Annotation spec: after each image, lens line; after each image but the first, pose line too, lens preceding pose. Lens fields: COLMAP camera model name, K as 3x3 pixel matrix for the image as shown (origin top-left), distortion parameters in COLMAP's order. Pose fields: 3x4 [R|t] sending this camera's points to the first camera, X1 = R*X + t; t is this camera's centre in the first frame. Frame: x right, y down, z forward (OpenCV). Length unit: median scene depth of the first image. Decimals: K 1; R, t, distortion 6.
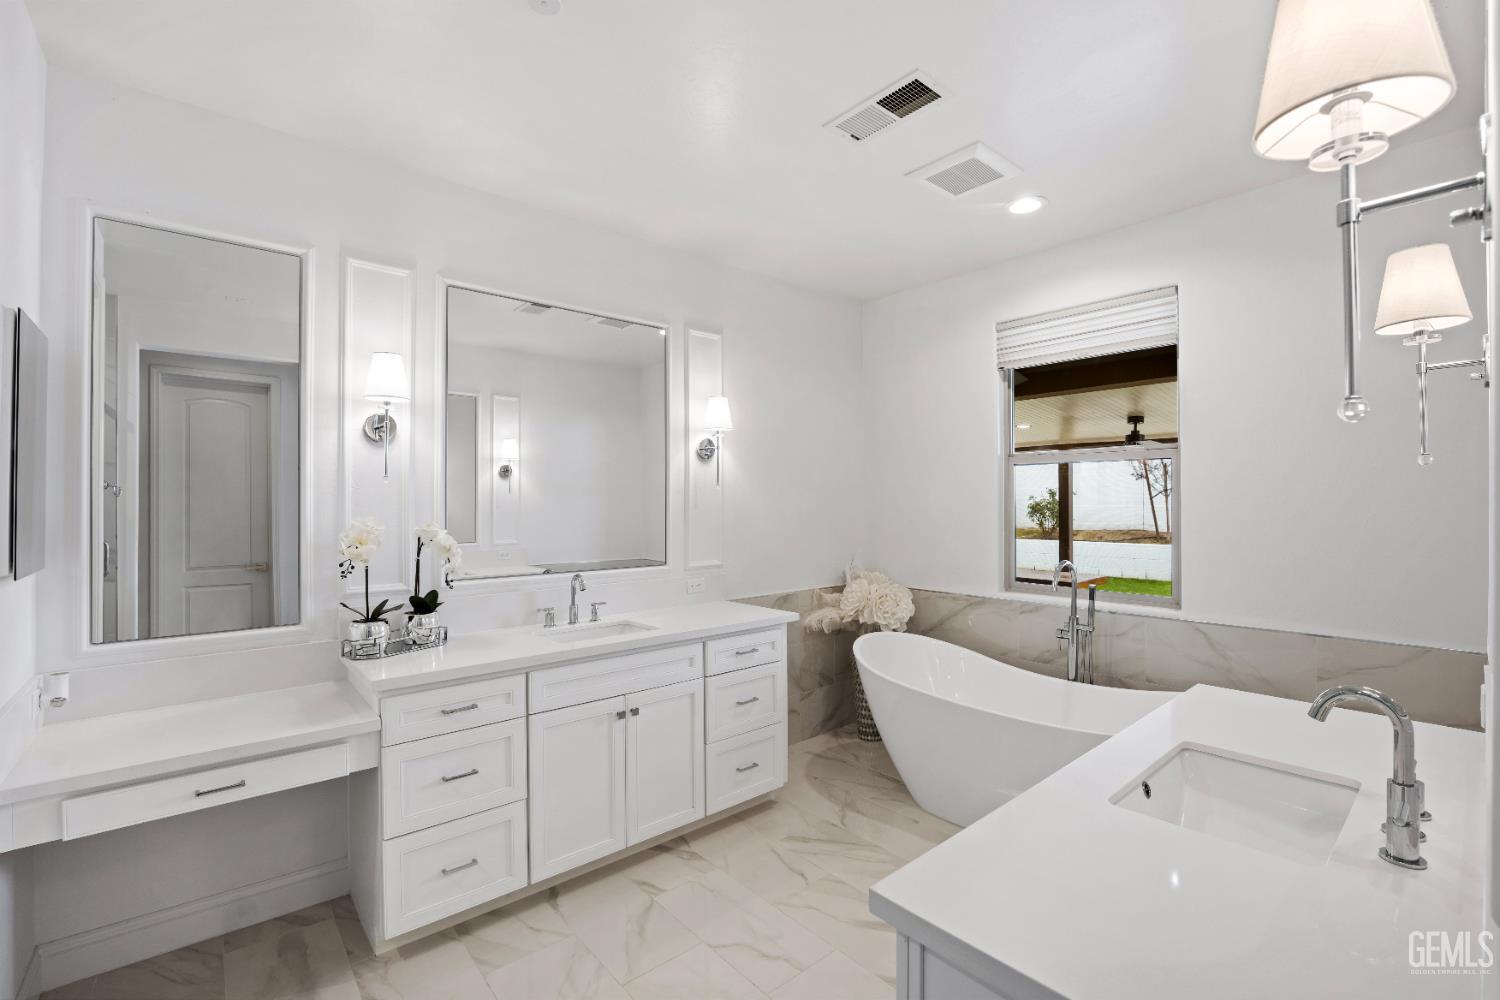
lens RADIAL K [[648.1, 0, 751.2], [0, 648.1, 501.2], [0, 0, 1]] dist [-0.014202, -0.000199]
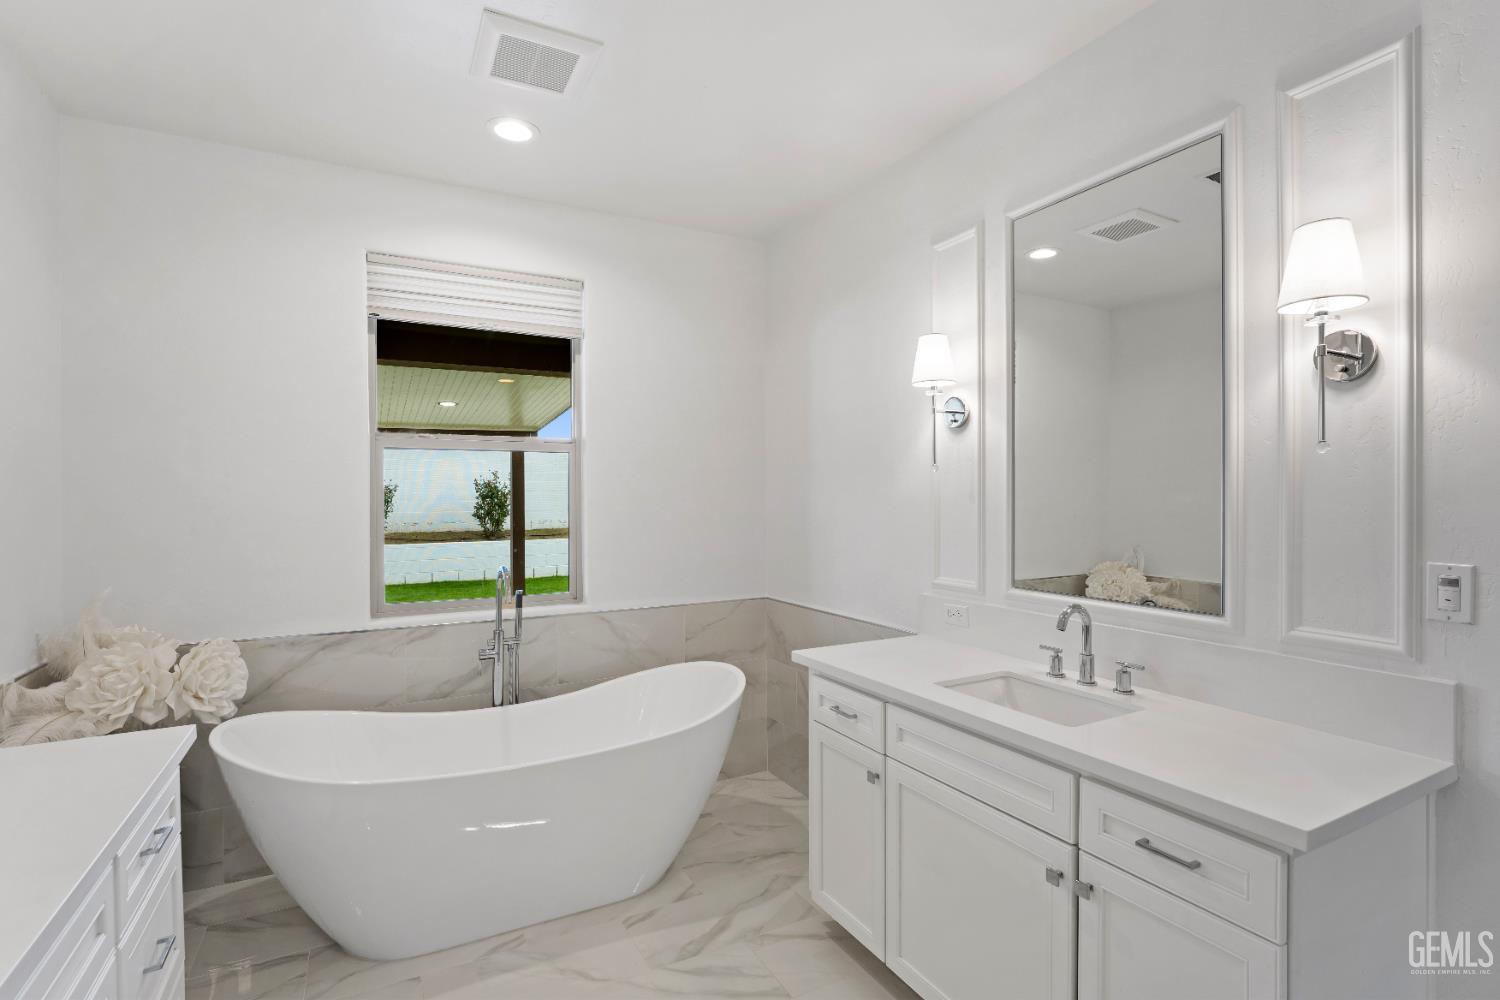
lens RADIAL K [[715.6, 0, 741.9], [0, 715.6, 500.3], [0, 0, 1]] dist [-0.010278, 0.000133]
pose [[0.226860, -0.004146, 0.973919, -0.326577], [0.000518, 0.999991, 0.004136, 0.001703], [-0.973927, -0.000434, 0.226860, 0.439748]]
